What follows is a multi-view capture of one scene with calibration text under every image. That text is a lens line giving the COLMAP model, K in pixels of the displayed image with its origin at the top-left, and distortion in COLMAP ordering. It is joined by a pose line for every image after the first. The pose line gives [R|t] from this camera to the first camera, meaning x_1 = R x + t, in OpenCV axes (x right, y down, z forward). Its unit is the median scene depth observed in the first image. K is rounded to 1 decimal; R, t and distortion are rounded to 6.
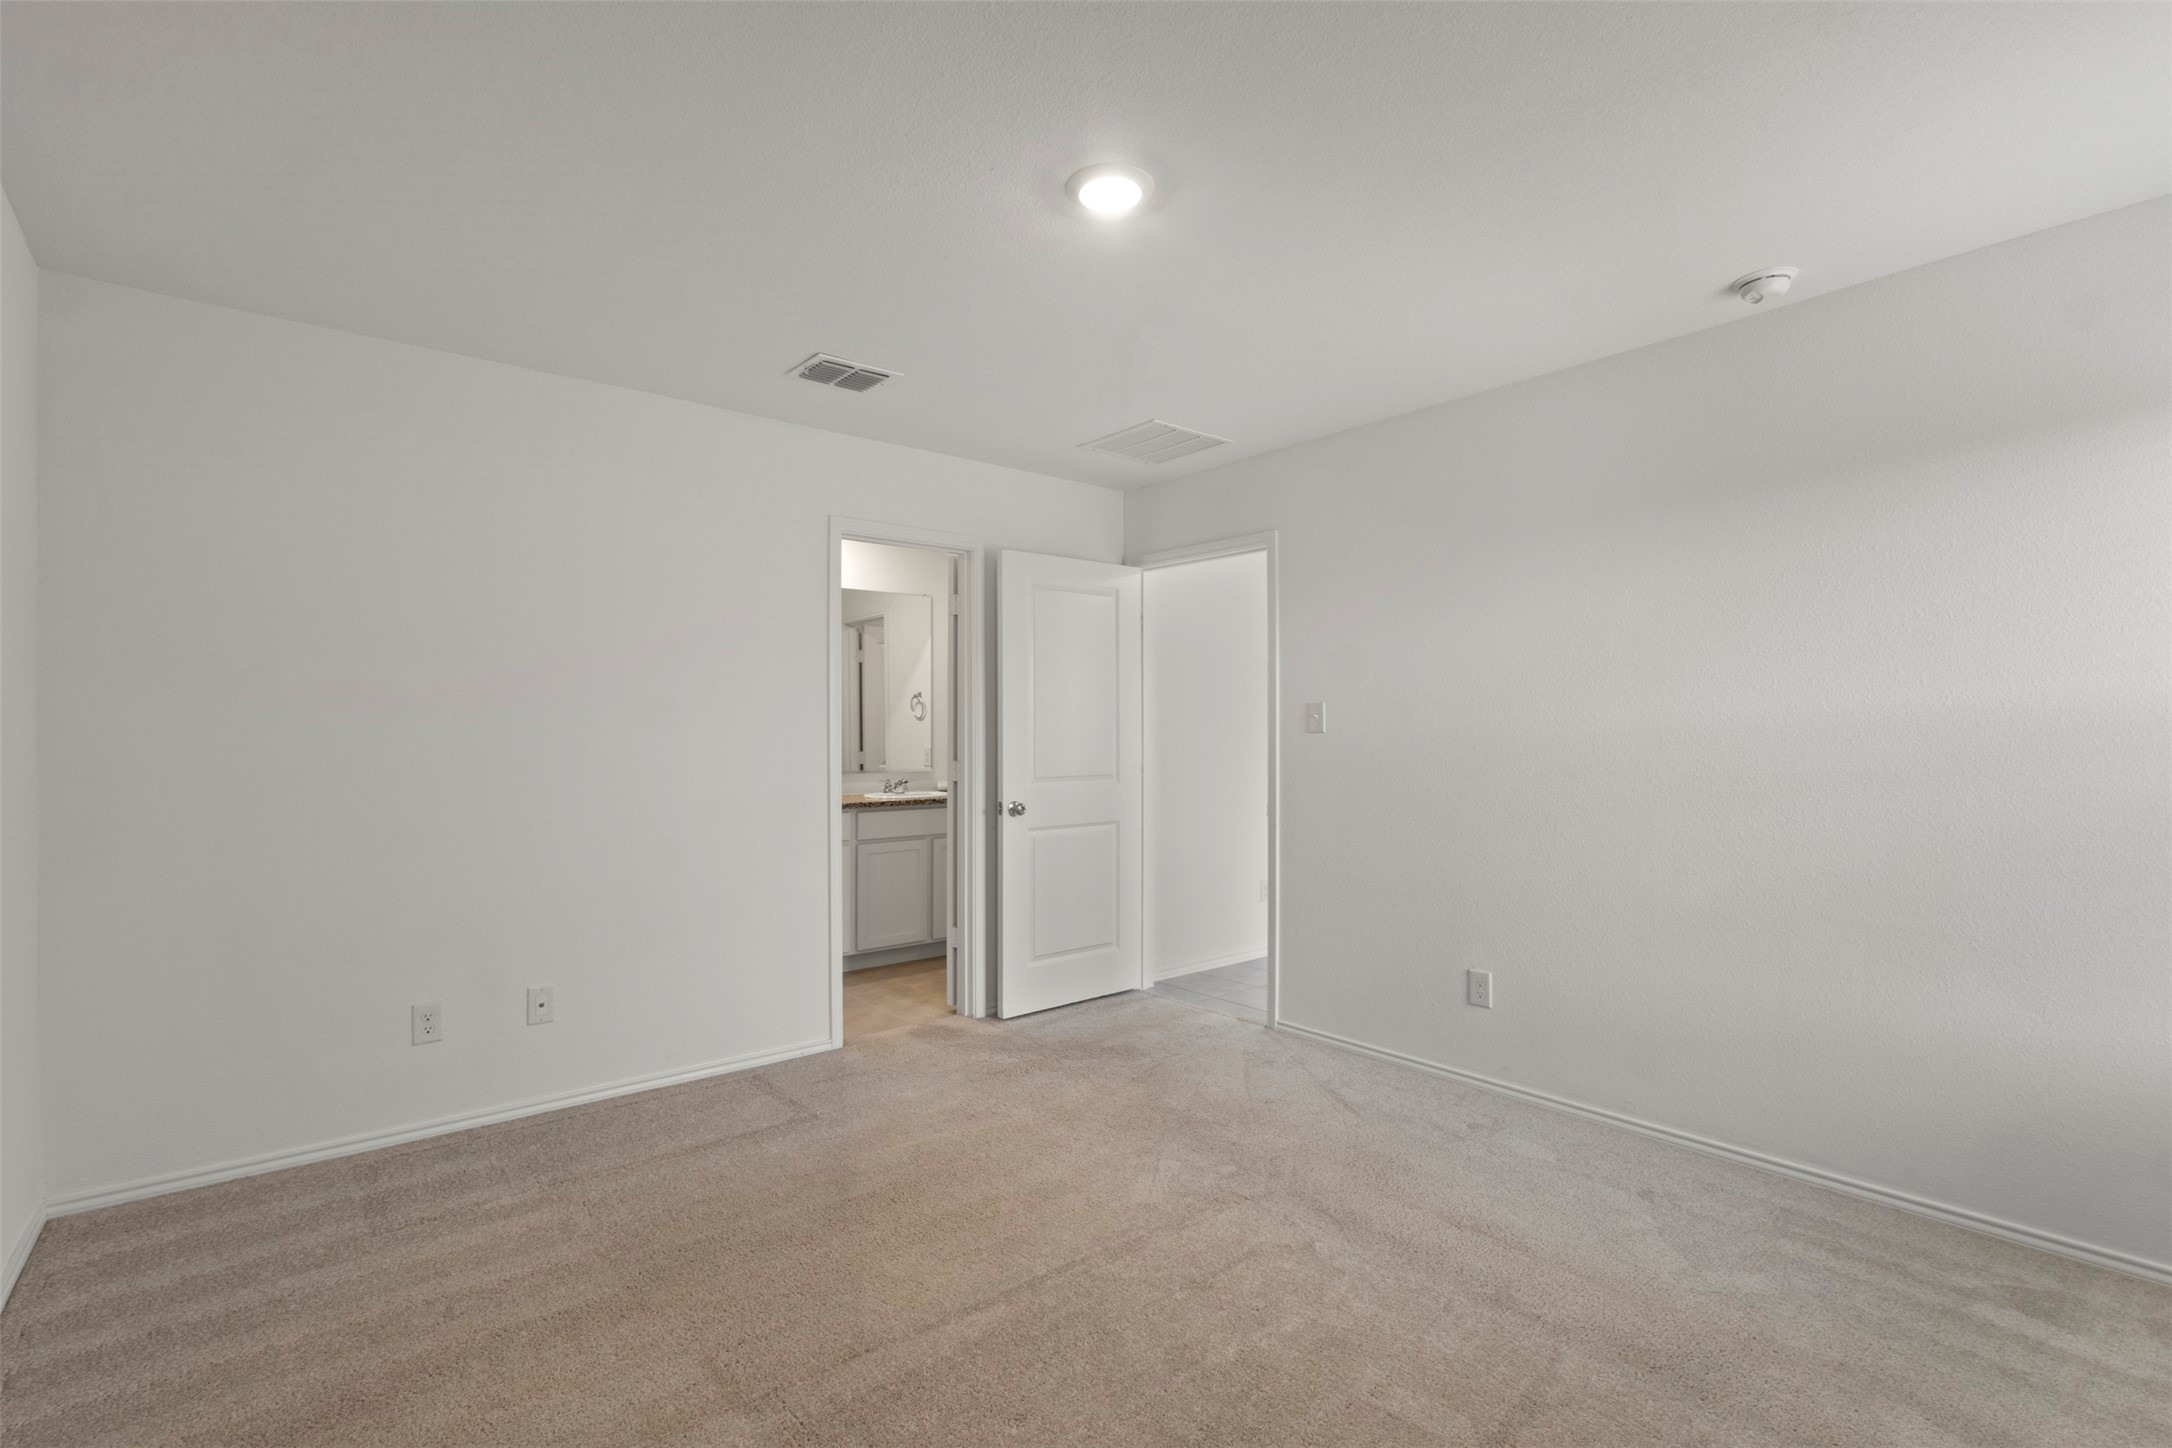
lens RADIAL K [[1001.5, 0, 1070.7], [0, 1001.5, 725.1], [0, 0, 1]] dist [0.002444, 0.000420]
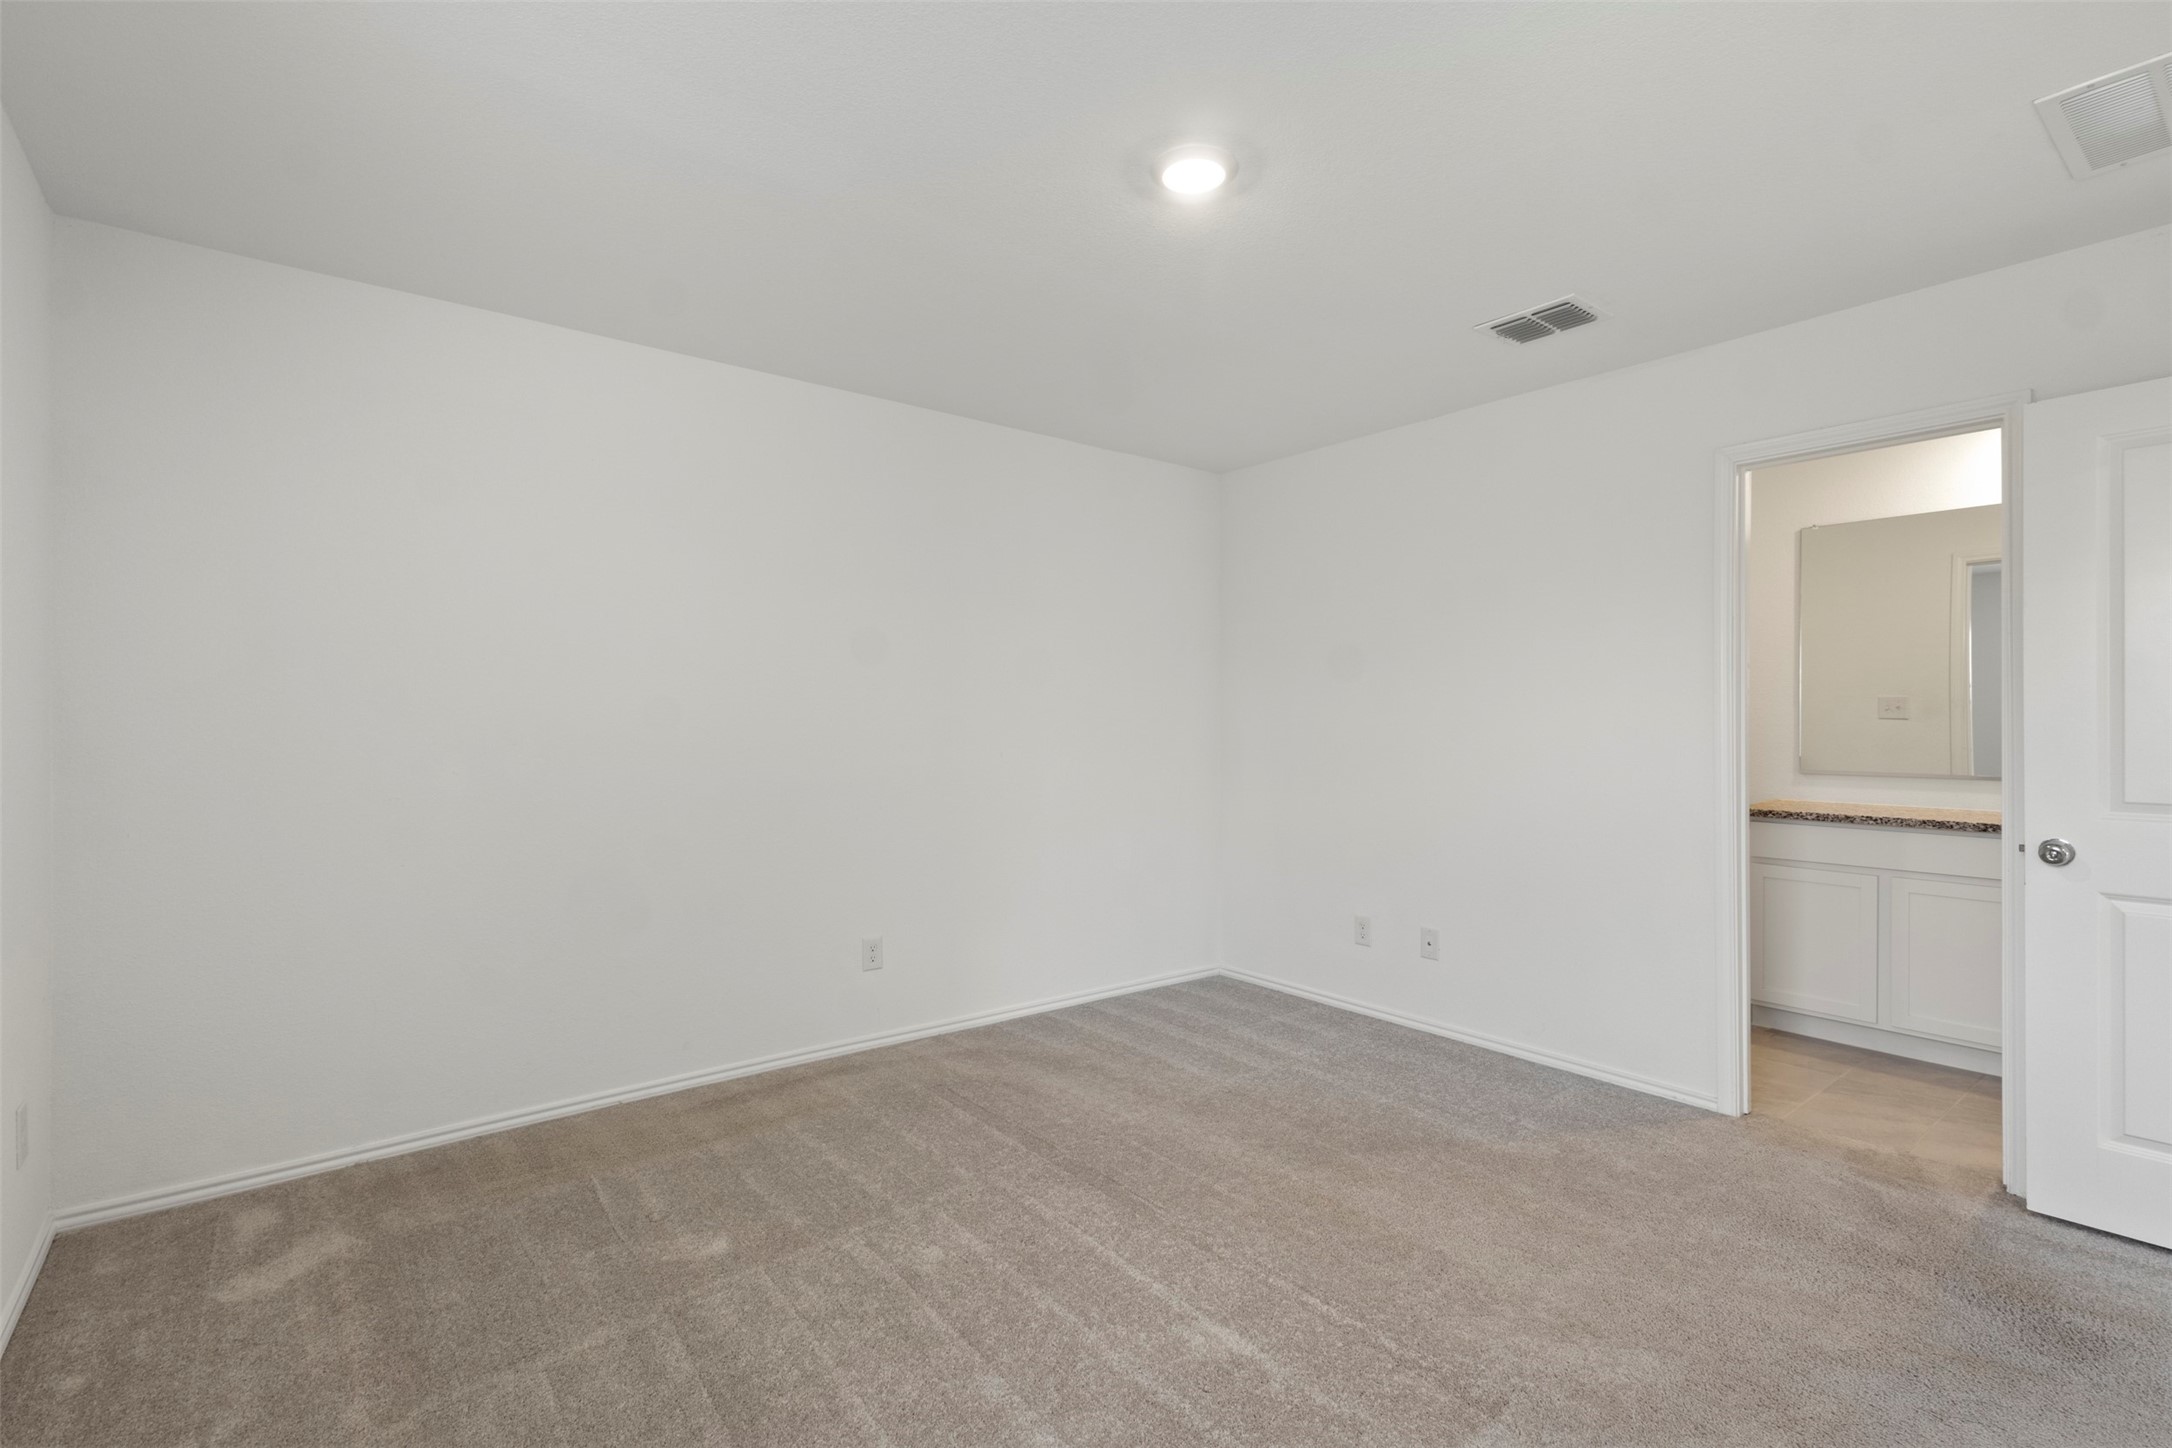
lens RADIAL K [[1001.5, 0, 1070.7], [0, 1001.5, 725.1], [0, 0, 1]] dist [0.002444, 0.000420]
pose [[-0.024159, 0.006404, -0.999688, 0.612964], [0.008458, 0.999945, 0.006201, 0.003202], [0.999672, -0.008306, -0.024212, 0.531296]]
